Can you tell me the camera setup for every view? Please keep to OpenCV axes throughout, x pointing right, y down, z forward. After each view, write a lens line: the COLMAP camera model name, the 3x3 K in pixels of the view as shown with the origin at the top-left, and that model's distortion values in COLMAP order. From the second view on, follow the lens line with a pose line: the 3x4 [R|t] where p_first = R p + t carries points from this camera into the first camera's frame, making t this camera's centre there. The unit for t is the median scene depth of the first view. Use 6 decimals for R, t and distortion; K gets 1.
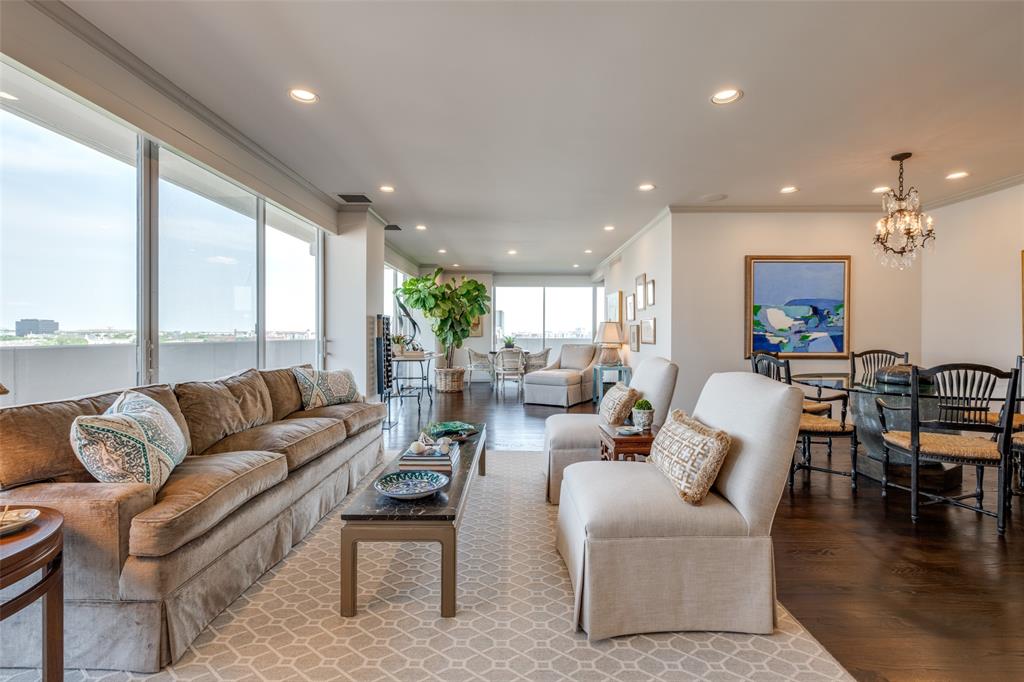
lens RADIAL K [[459.9, 0, 500.2], [0, 459.9, 337.5], [0, 0, 1]] dist [0.003532, 0.000162]
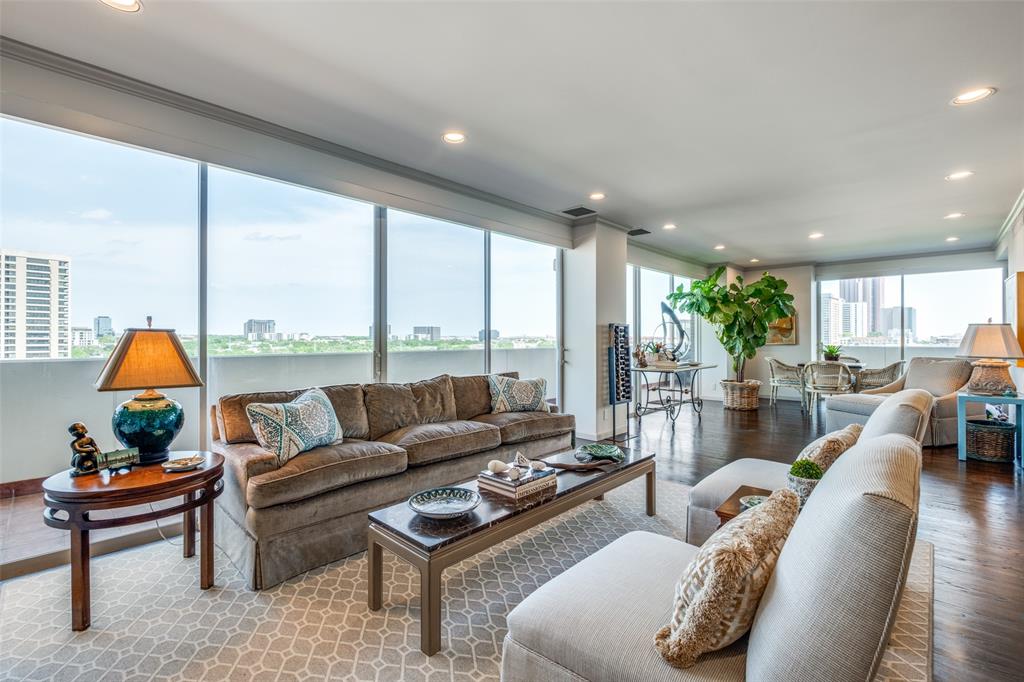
lens RADIAL K [[444.0, 0, 510.3], [0, 444.0, 335.5], [0, 0, 1]] dist [-0.000837, -0.000231]
pose [[0.728648, -0.008349, -0.684838, 0.162231], [-0.001582, 0.999903, -0.013873, -0.007715], [0.684887, 0.011192, 0.728564, 0.114879]]
